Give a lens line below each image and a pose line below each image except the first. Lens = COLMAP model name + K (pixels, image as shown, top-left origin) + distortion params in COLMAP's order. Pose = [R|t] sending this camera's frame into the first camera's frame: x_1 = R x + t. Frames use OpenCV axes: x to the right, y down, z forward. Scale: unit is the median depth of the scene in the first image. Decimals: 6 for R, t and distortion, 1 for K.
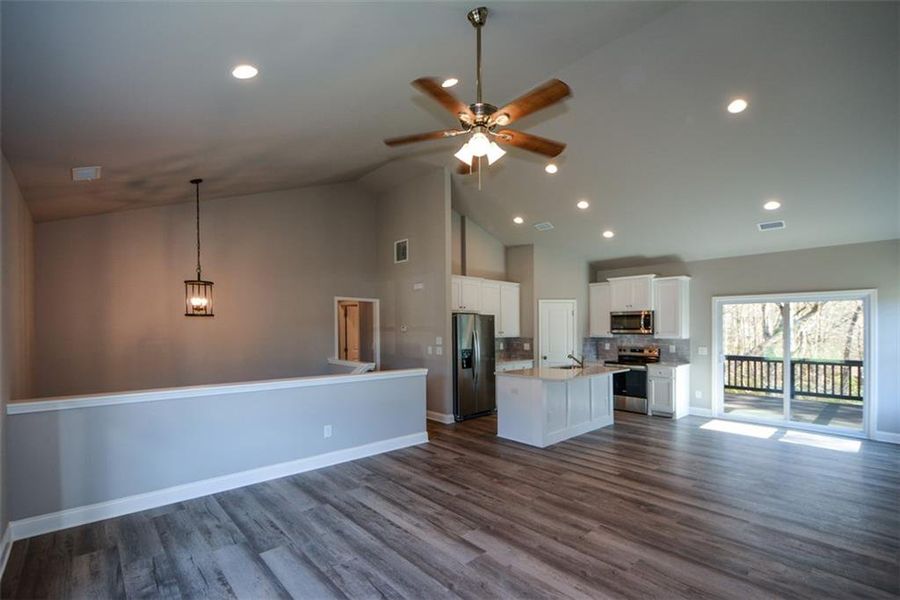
lens RADIAL K [[414.1, 0, 418.6], [0, 414.1, 324.9], [0, 0, 1]] dist [0.000807, -0.004989]
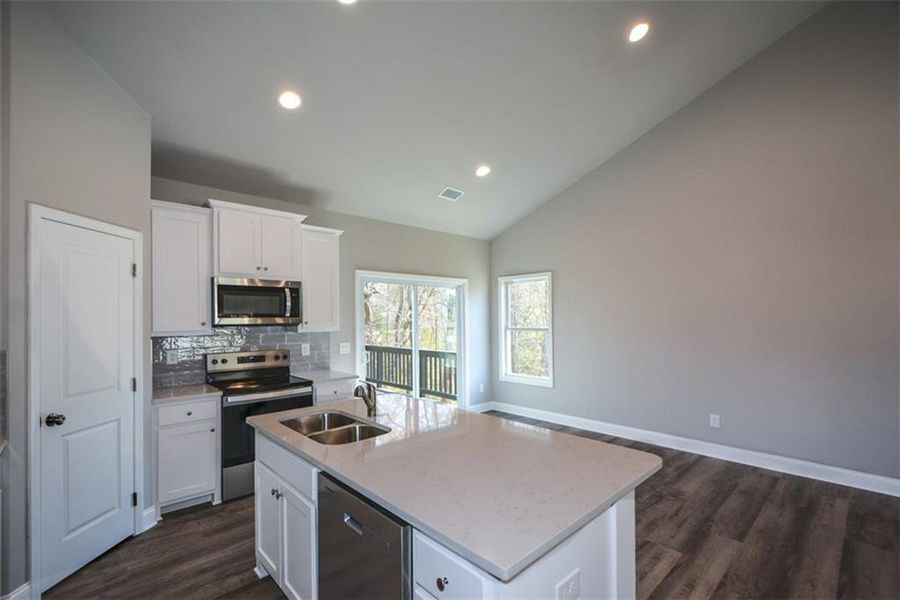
lens RADIAL K [[397.0, 0, 459.7], [0, 397.0, 317.4], [0, 0, 1]] dist [0.001952, -0.004522]
pose [[-0.061656, -0.000172, 0.998097, 0.026677], [-0.000541, 1.000000, 0.000139, 0.012008], [-0.998097, -0.000531, -0.061656, 0.820931]]
